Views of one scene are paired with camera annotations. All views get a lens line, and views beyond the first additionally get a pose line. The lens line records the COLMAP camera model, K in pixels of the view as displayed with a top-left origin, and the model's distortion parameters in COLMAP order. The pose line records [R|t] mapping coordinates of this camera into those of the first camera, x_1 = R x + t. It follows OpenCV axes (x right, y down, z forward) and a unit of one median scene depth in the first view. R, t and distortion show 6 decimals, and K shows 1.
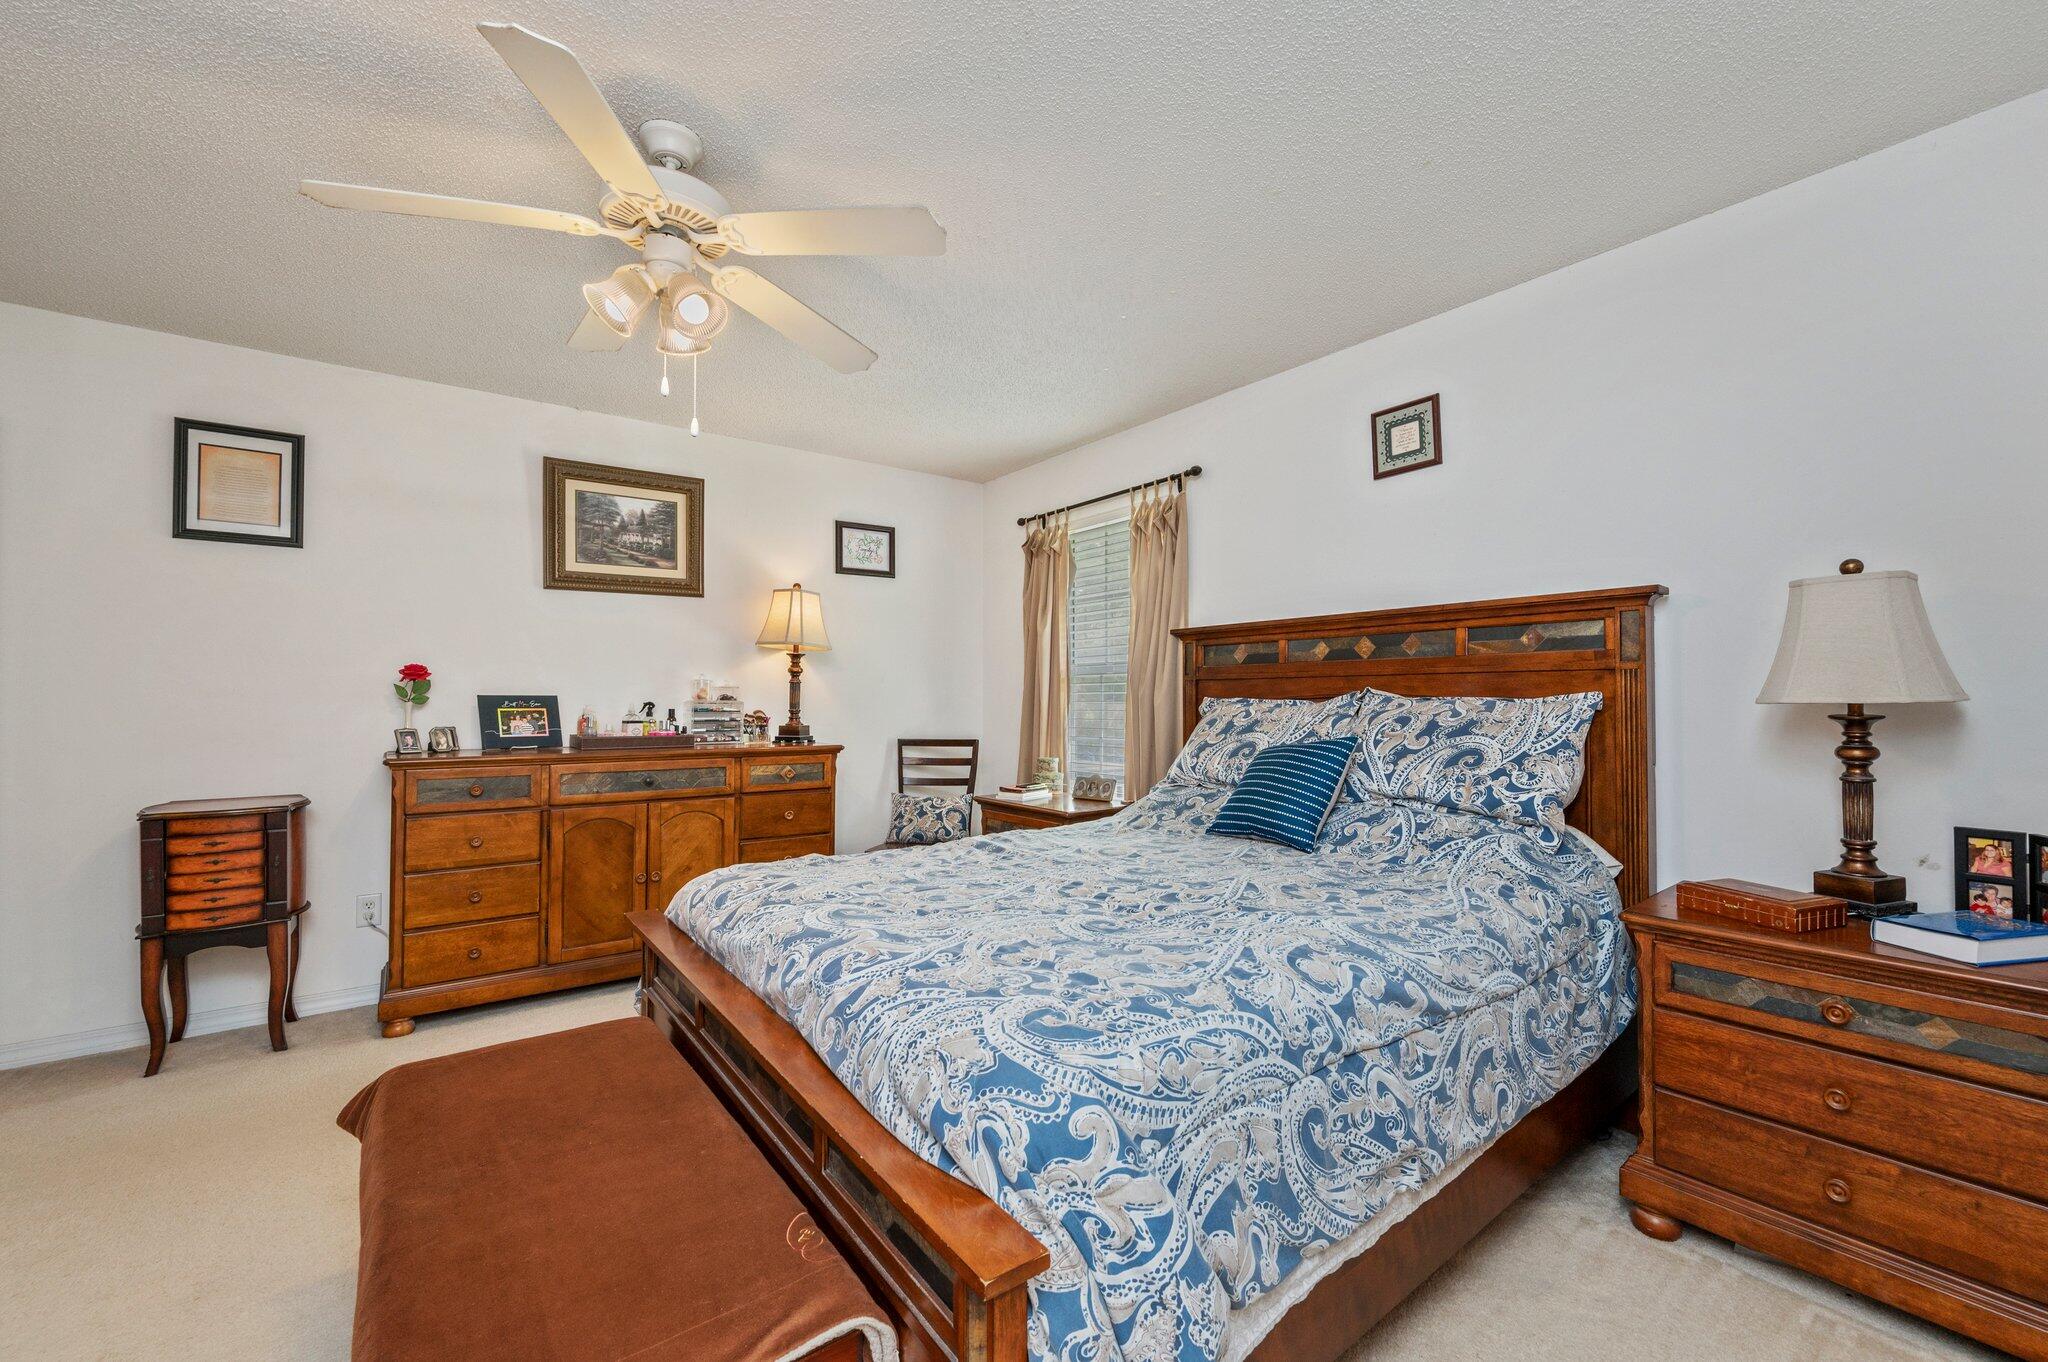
lens RADIAL K [[826.0, 0, 1024.0], [0, 826.0, 681.0], [0, 0, 1]] dist [0.000447, 0.000158]
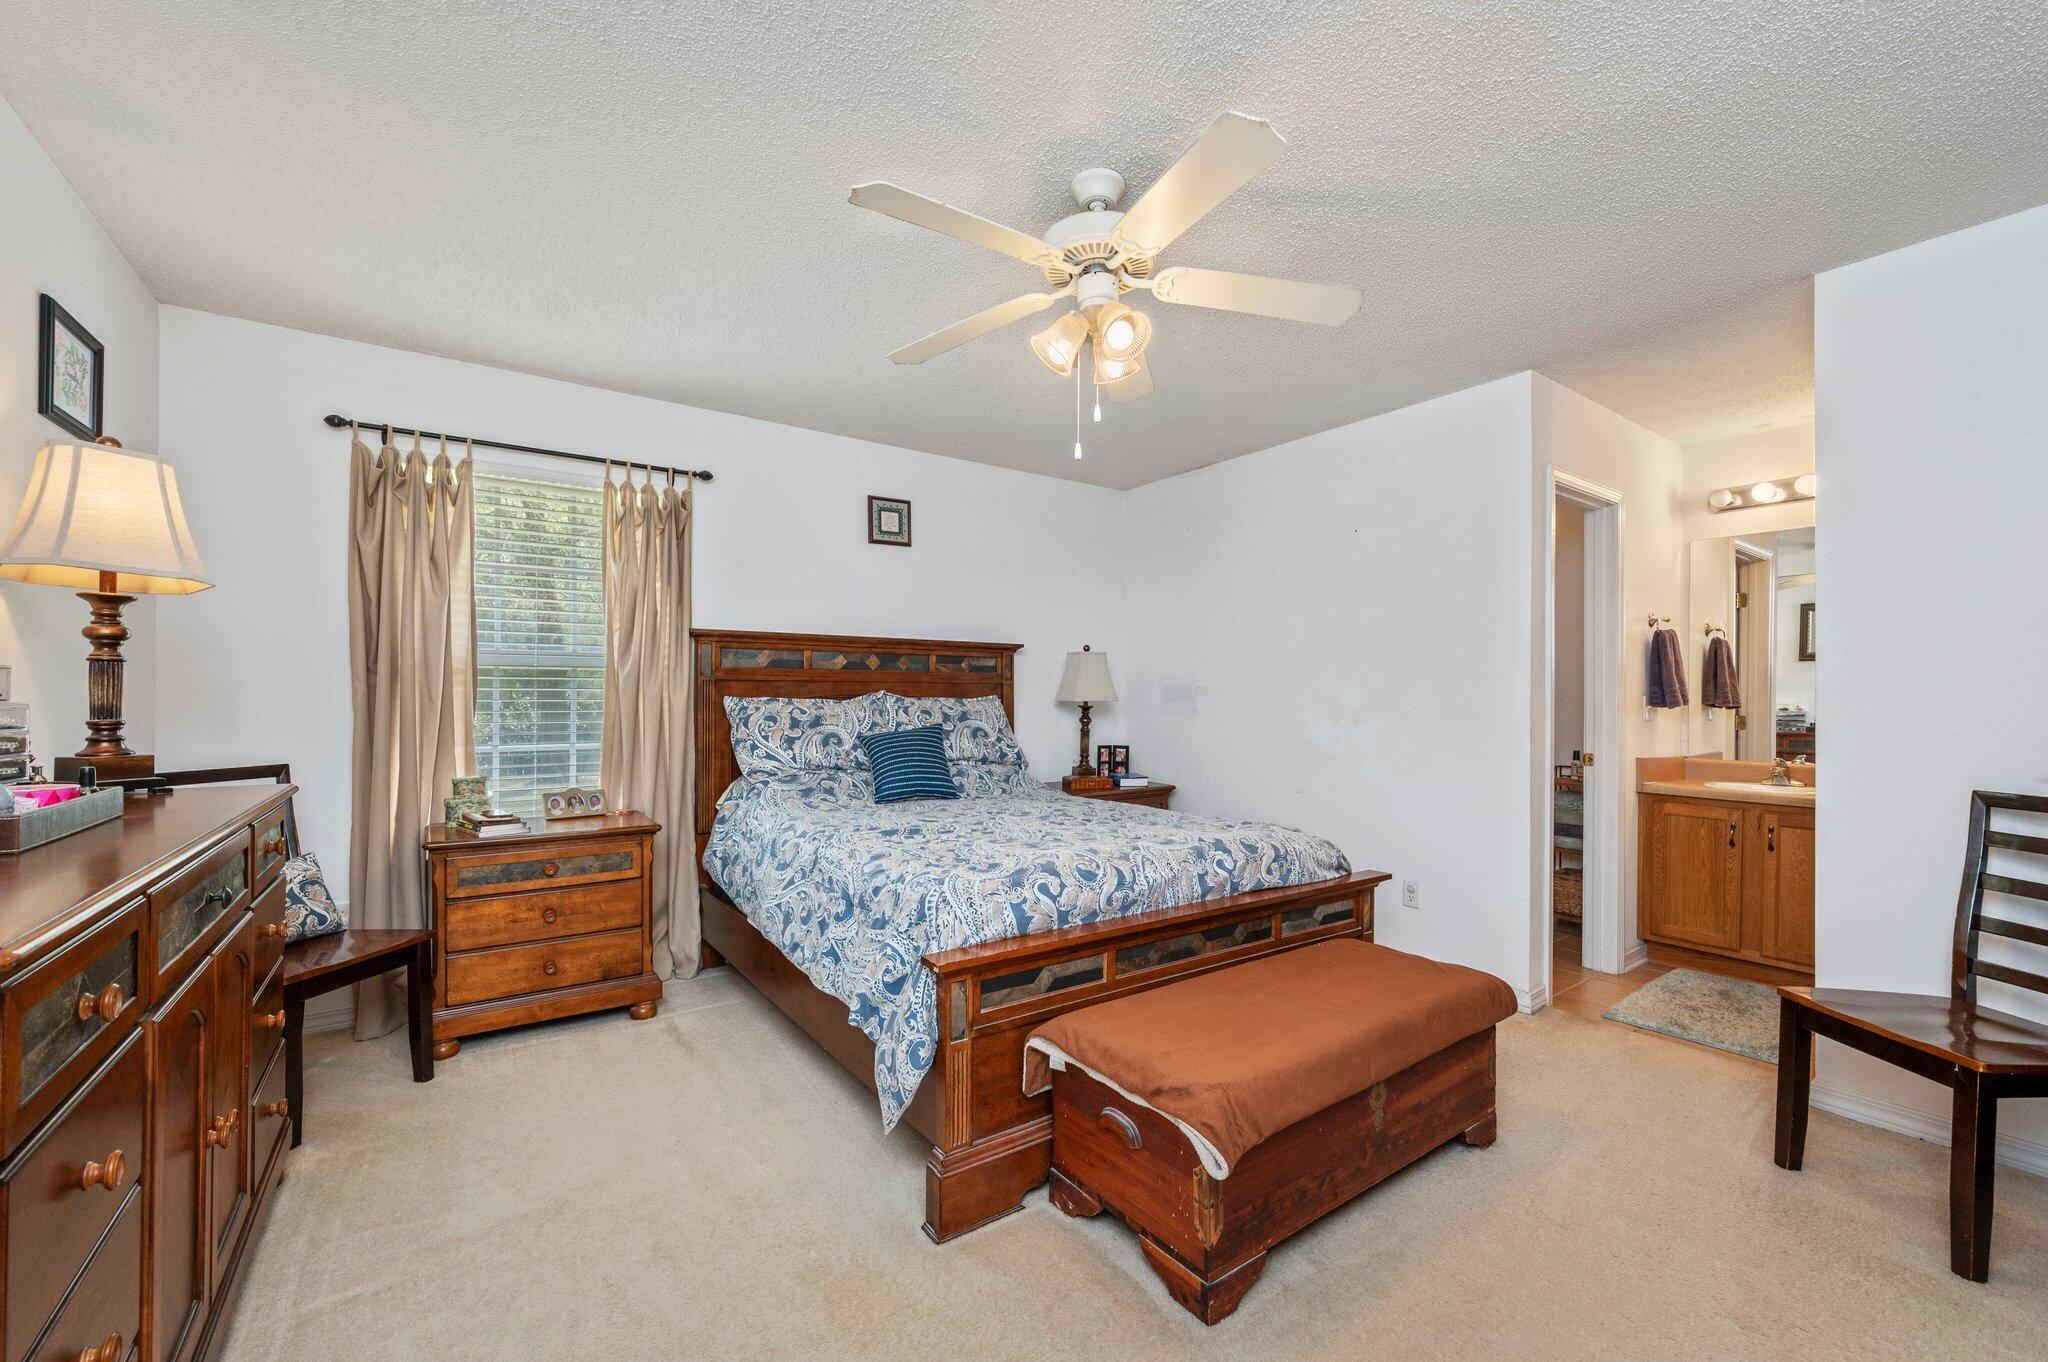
lens RADIAL K [[831.9, 0, 1032.4], [0, 831.9, 687.7], [0, 0, 1]] dist [-0.001242, -0.000061]
pose [[0.025846, 0.010833, 0.999607, -1.032253], [-0.027482, 0.999571, -0.010122, 0.010507], [-0.999288, -0.027210, 0.026133, 0.711206]]
